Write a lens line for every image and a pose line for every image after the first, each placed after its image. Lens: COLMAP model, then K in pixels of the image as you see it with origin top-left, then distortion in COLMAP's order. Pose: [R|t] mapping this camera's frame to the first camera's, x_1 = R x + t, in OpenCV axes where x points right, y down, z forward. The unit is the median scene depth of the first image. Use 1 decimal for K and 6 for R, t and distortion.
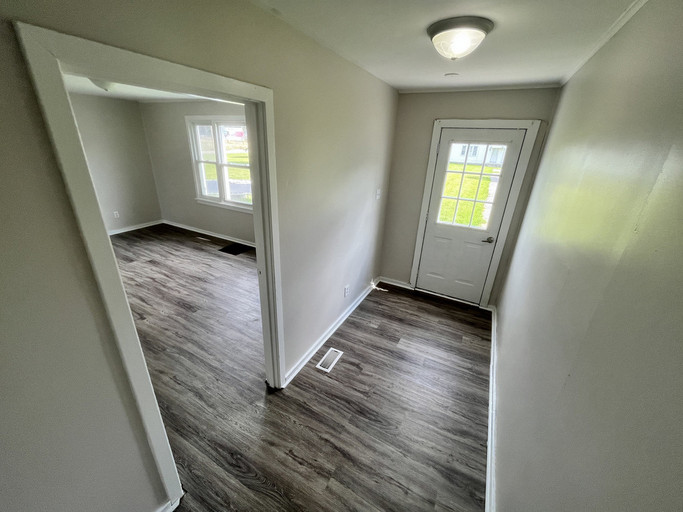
lens RADIAL K [[275.5, 0, 342.4], [0, 275.5, 253.8], [0, 0, 1]] dist [0.007228, -0.000178]
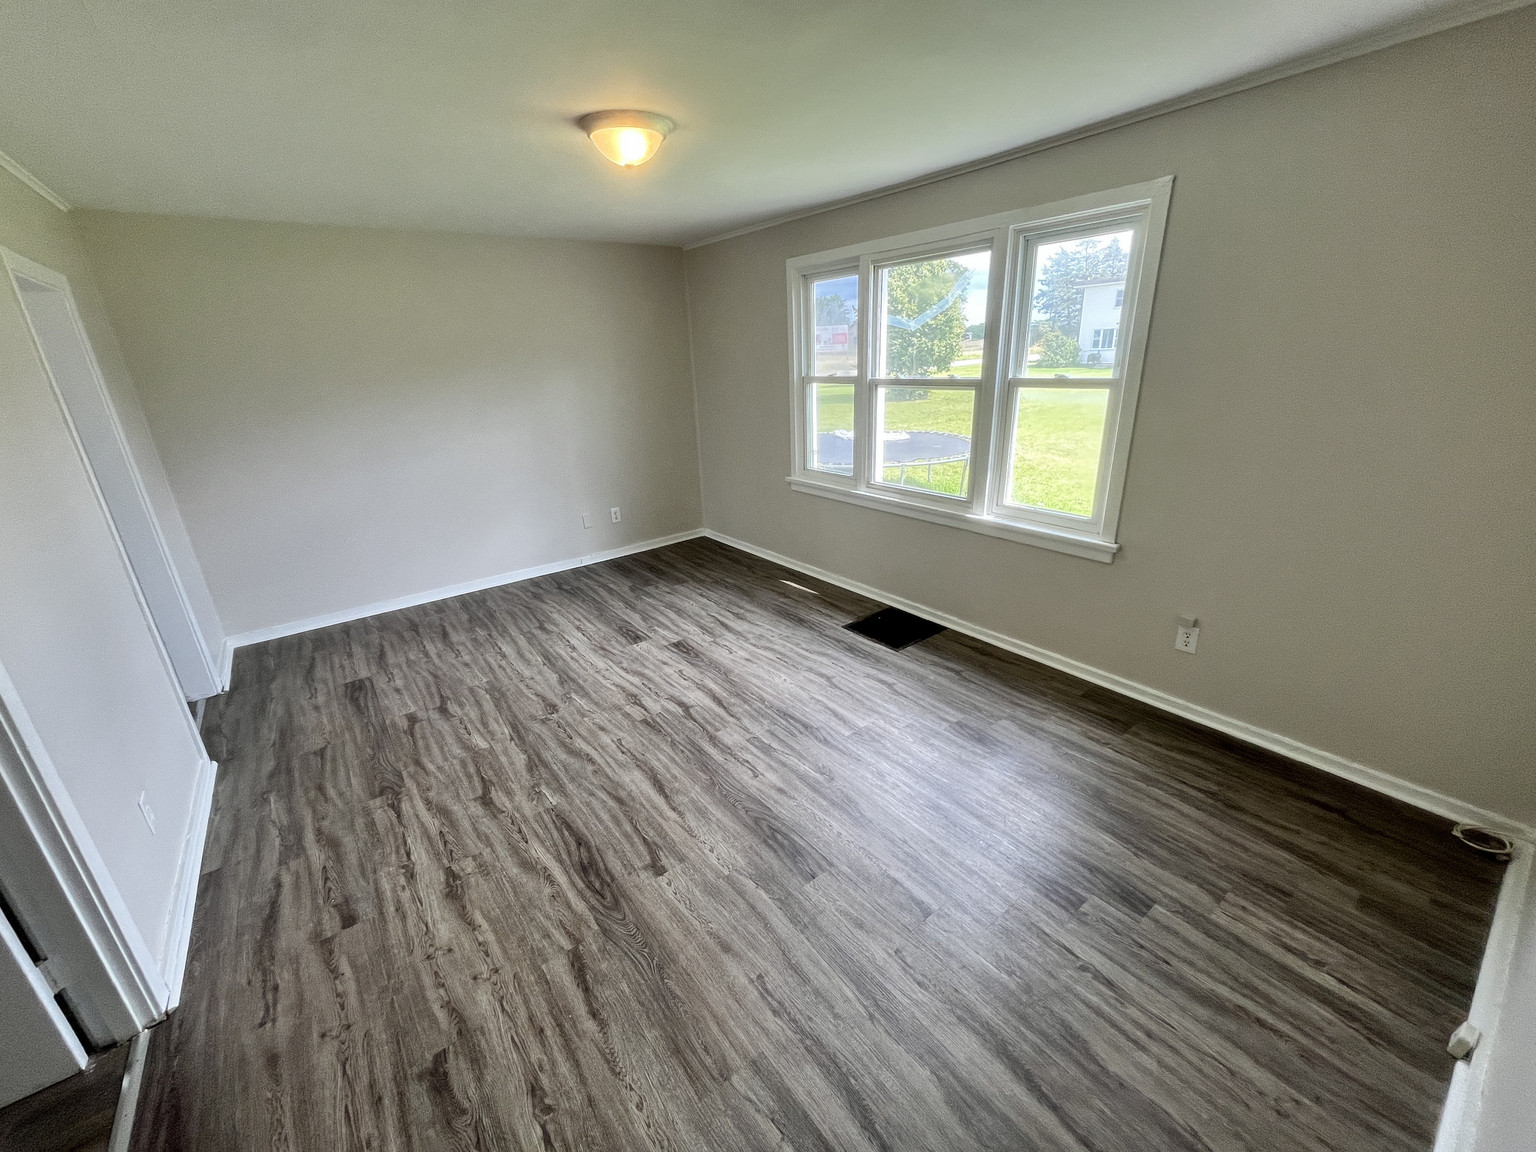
lens RADIAL K [[619.5, 0, 770.0], [0, 619.5, 571.0], [0, 0, 1]] dist [0.007228, -0.000178]
pose [[0.908047, 0.069420, -0.413077, -0.238793], [-0.089856, 0.995496, -0.030227, -0.055881], [0.409118, 0.064565, 0.910195, 0.278553]]
